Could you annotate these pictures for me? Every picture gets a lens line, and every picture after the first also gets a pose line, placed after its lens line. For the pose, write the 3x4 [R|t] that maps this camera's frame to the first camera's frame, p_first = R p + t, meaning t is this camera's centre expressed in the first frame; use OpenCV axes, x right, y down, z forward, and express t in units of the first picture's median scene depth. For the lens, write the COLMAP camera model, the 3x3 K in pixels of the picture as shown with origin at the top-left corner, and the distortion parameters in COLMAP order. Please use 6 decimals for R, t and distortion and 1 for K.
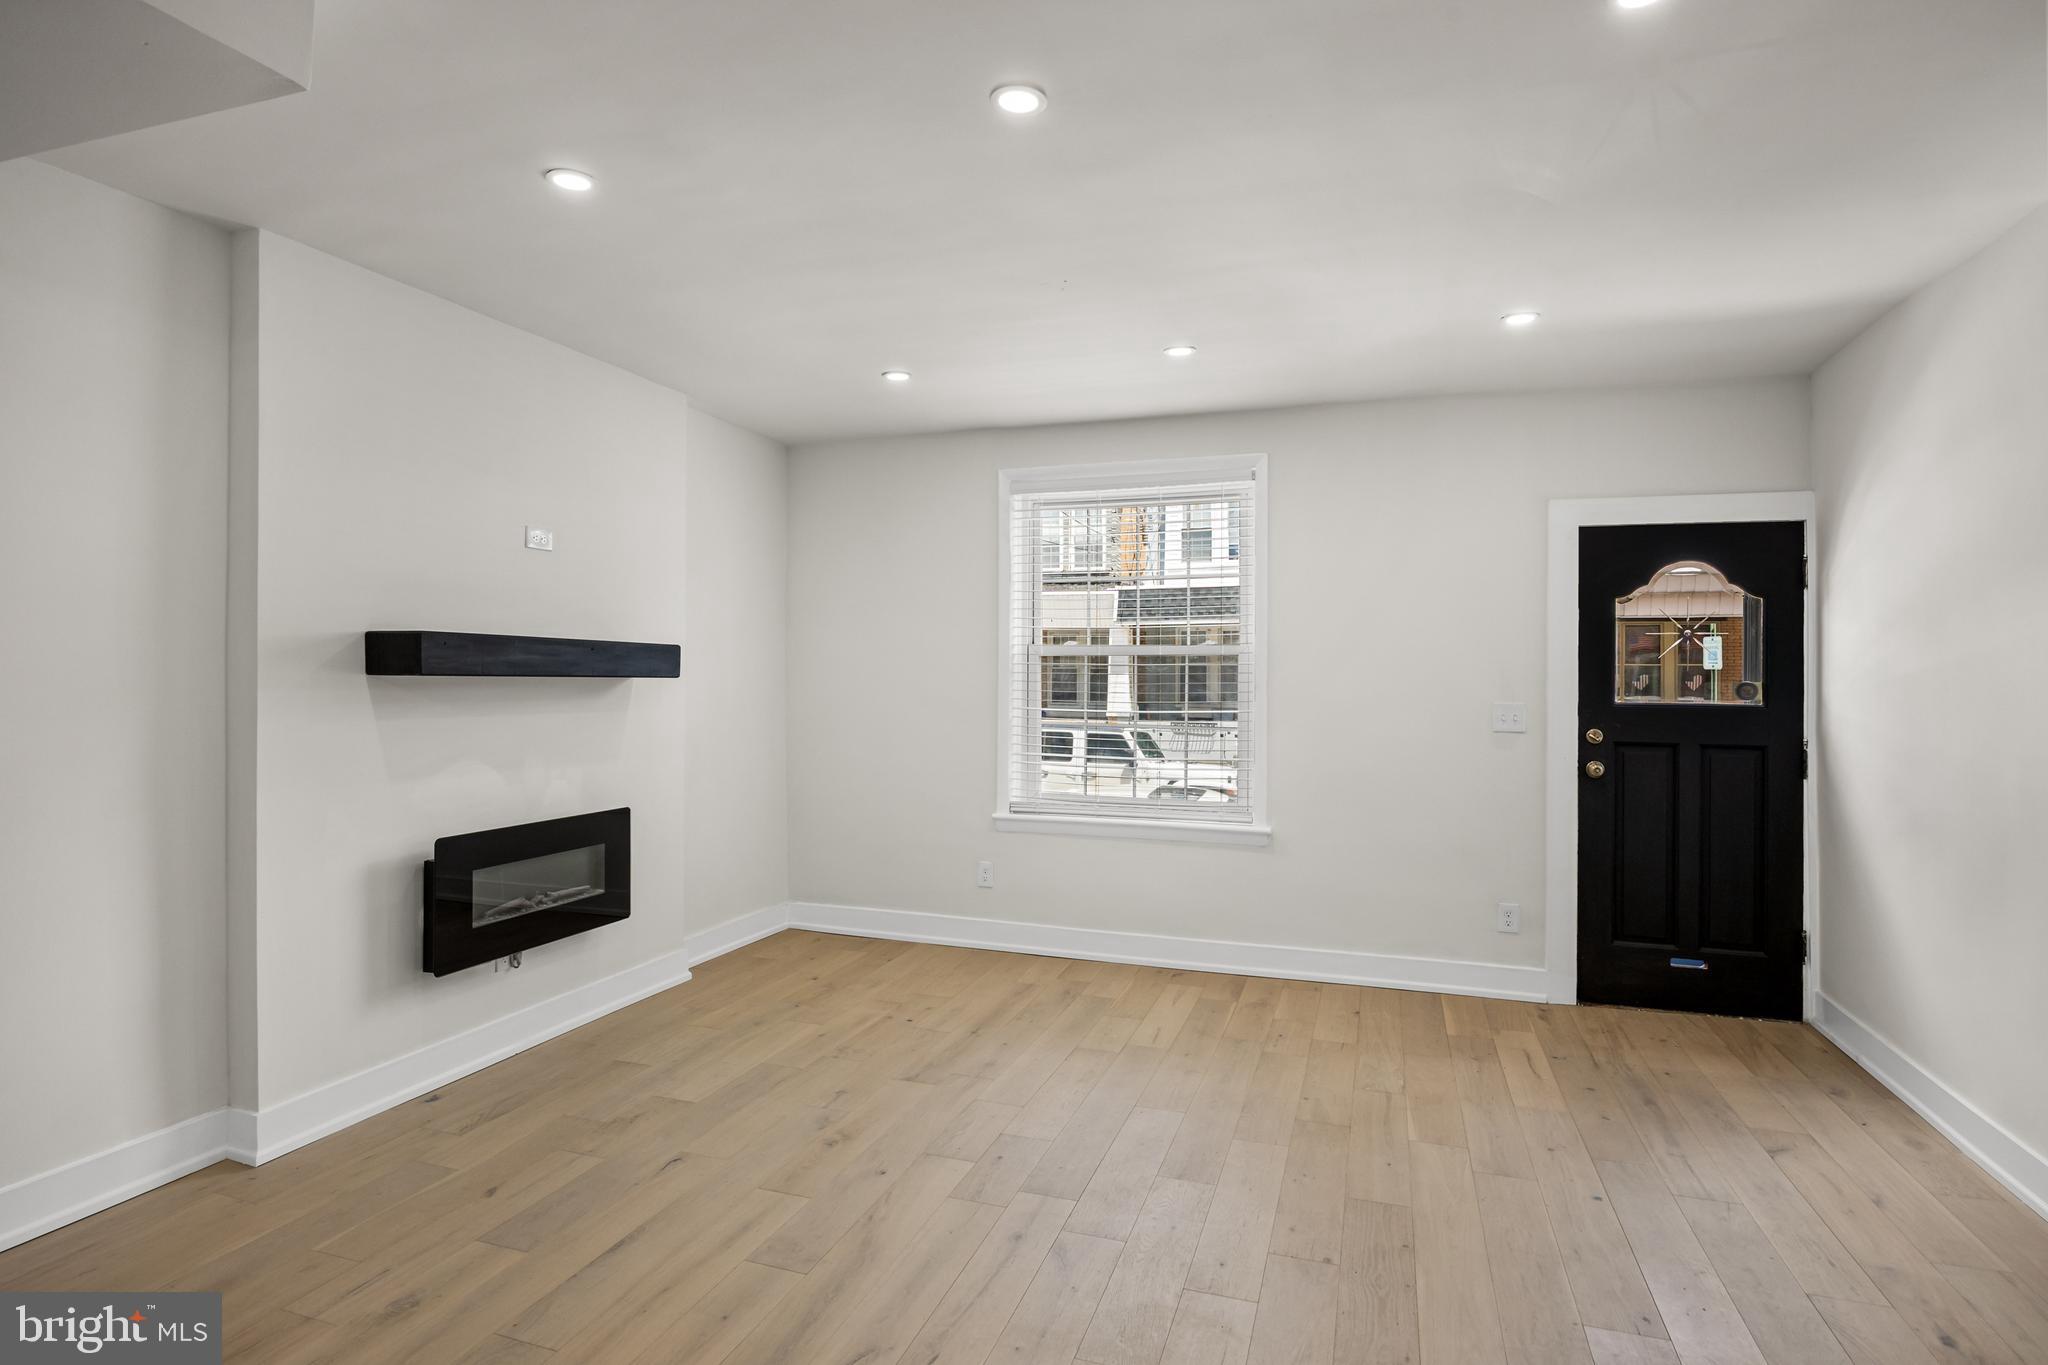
lens RADIAL K [[1056.9, 0, 1025.4], [0, 1056.9, 658.0], [0, 0, 1]] dist [-0.005122, 0.001692]
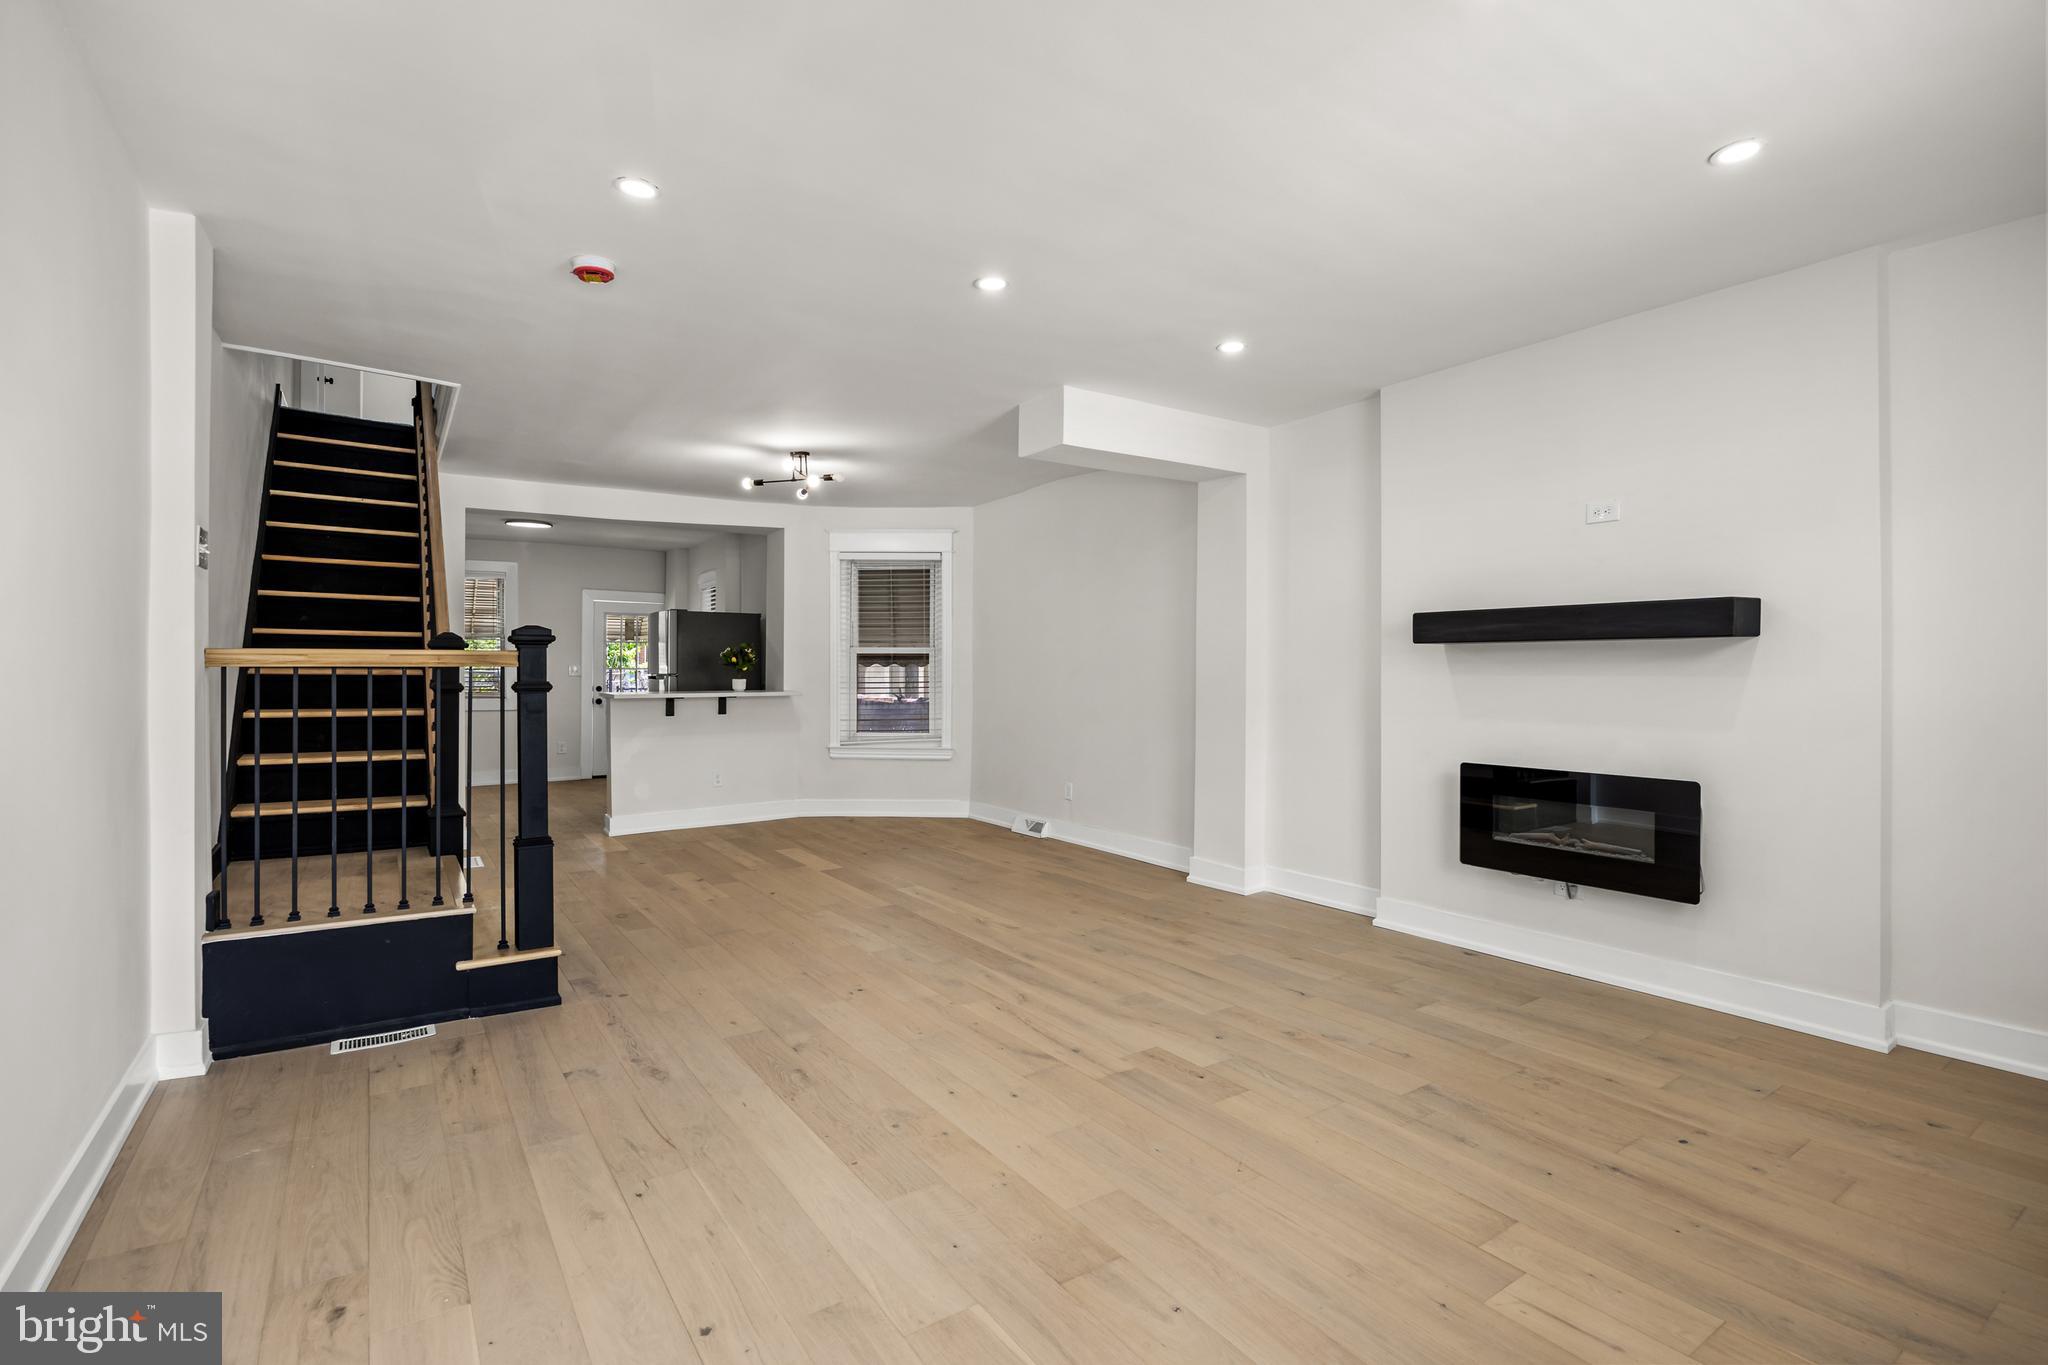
lens RADIAL K [[956.0, 0, 1027.4], [0, 956.0, 652.9], [0, 0, 1]] dist [-0.022013, 0.001623]
pose [[-0.600208, -0.021252, -0.799562, 0.617492], [0.010192, 0.999363, -0.034213, 0.054049], [0.799779, -0.028684, -0.599608, 1.040308]]
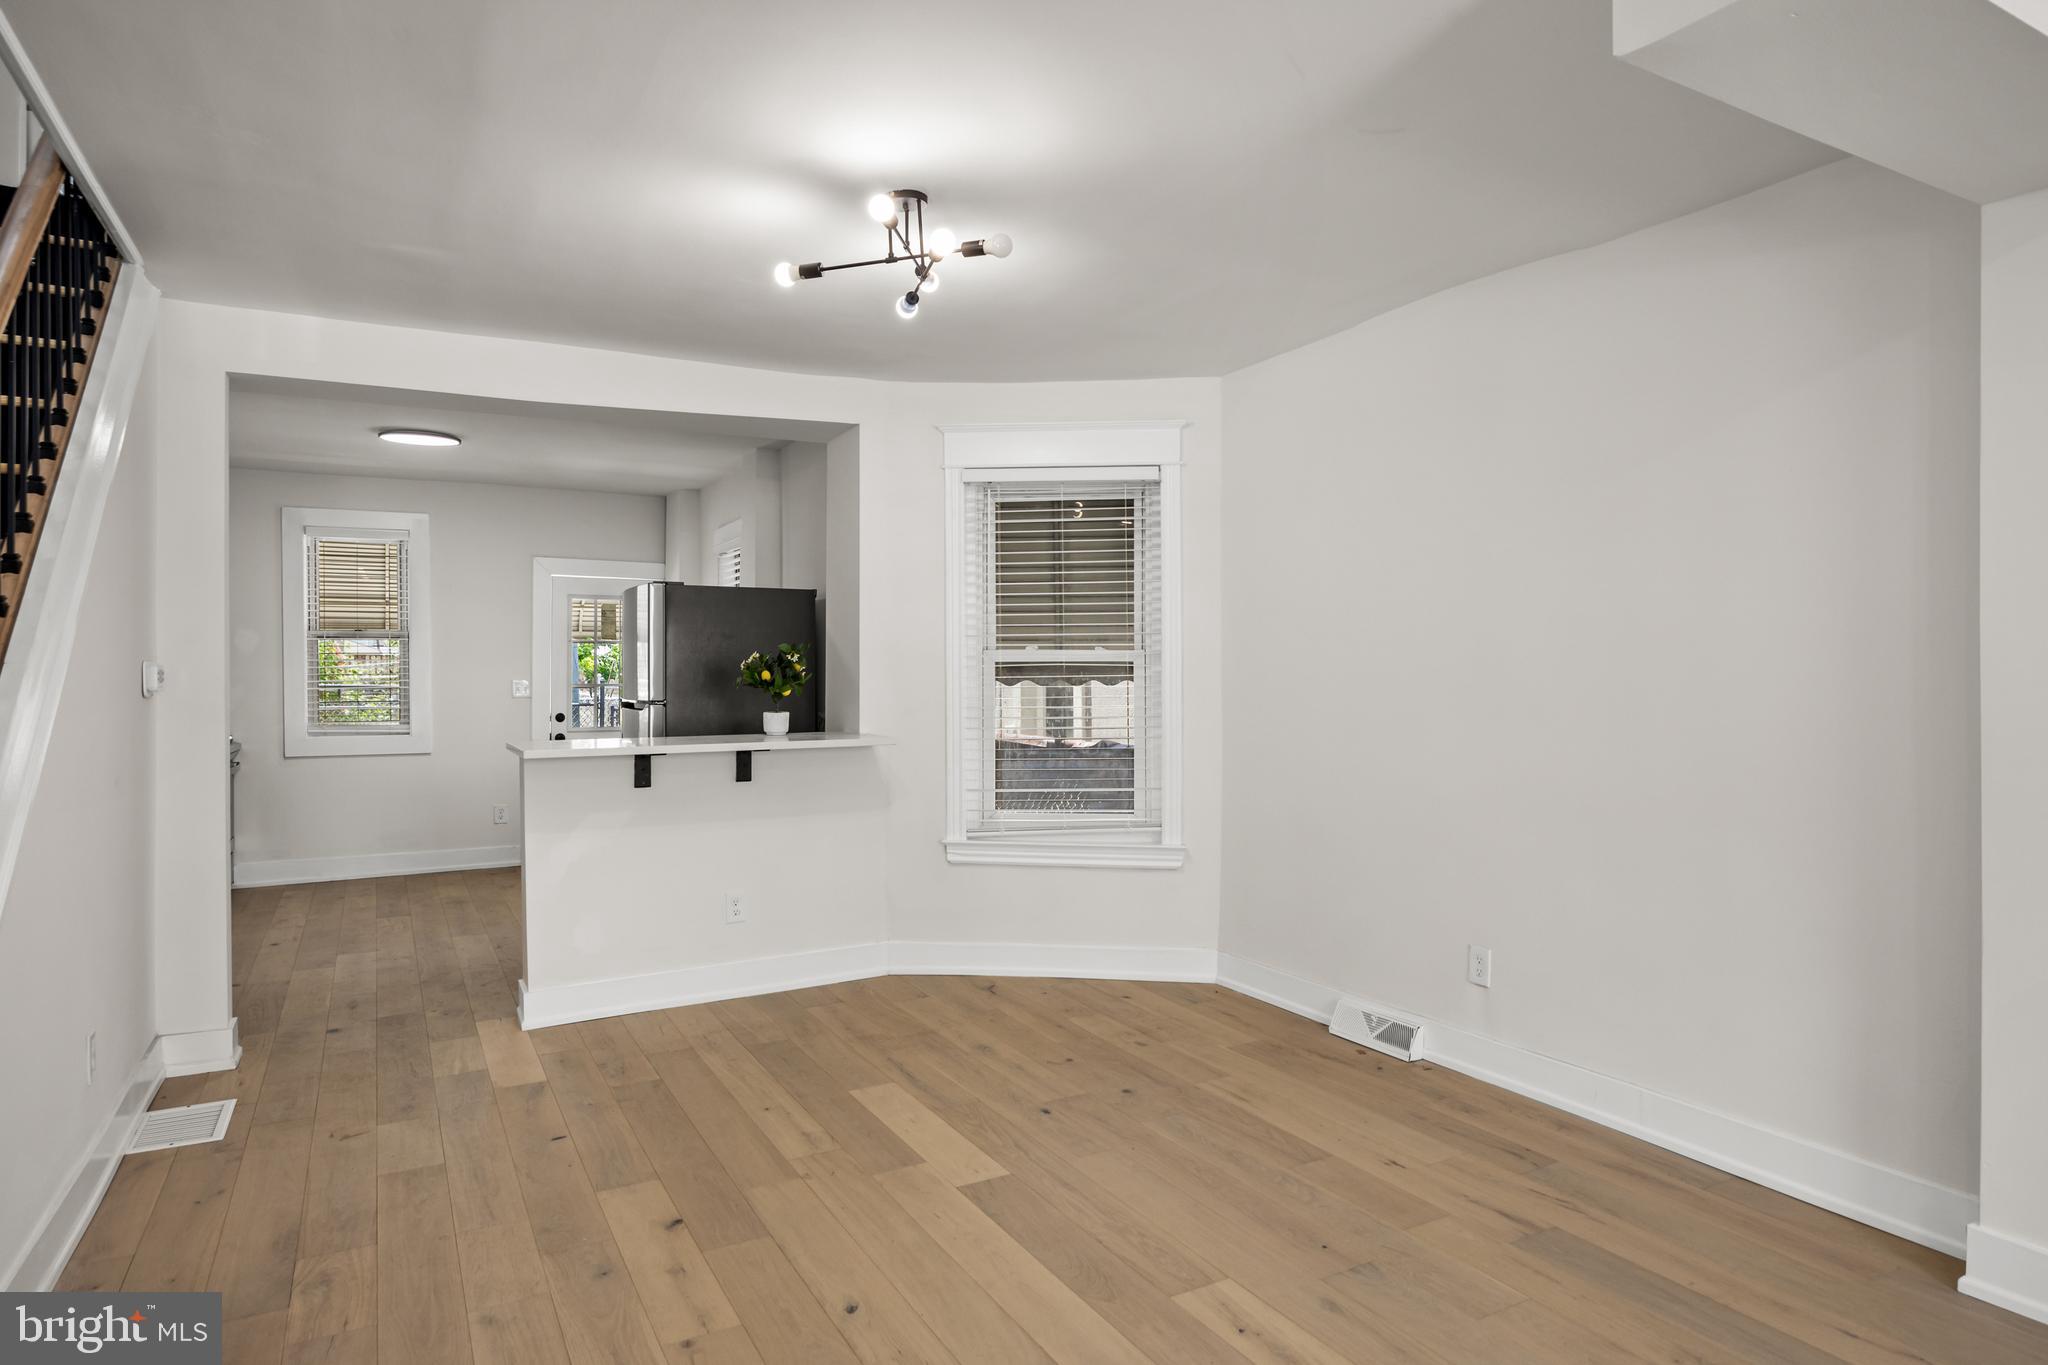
lens RADIAL K [[1172.0, 0, 1022.2], [0, 1172.0, 635.8], [0, 0, 1]] dist [-0.002488, 0.000054]
pose [[-0.675631, -0.027678, -0.736720, 0.180361], [0.012516, 0.998720, -0.049000, 0.019171], [0.737134, -0.042327, -0.674420, 0.469407]]
